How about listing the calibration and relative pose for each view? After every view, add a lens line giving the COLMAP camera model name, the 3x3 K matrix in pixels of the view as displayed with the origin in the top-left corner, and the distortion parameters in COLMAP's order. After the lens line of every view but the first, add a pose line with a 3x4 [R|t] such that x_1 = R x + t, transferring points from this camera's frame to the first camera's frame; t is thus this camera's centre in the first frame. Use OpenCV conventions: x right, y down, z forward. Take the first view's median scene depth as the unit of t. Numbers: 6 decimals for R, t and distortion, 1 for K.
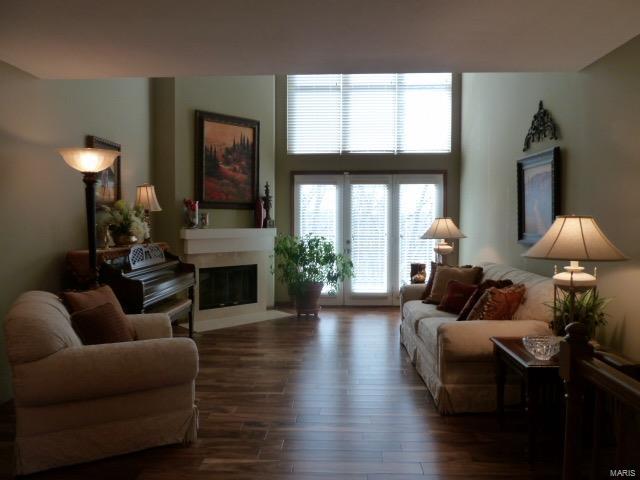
lens RADIAL K [[486.7, 0, 319.4], [0, 486.7, 240.6], [0, 0, 1]] dist [0.014719, 0.001109]
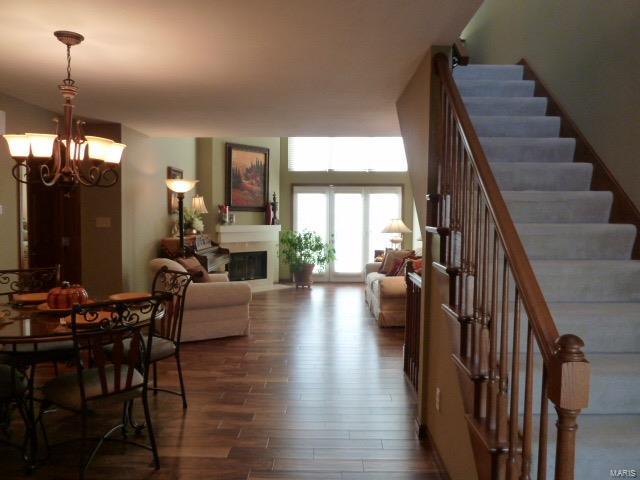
lens RADIAL K [[486.7, 0, 319.8], [0, 486.7, 237.9], [0, 0, 1]] dist [0.014719, 0.001109]
pose [[0.999736, 0.004103, 0.022628, -0.009054], [-0.004106, 0.999992, 0.000117, 0.011259], [-0.022628, -0.000210, 0.999744, -0.418252]]
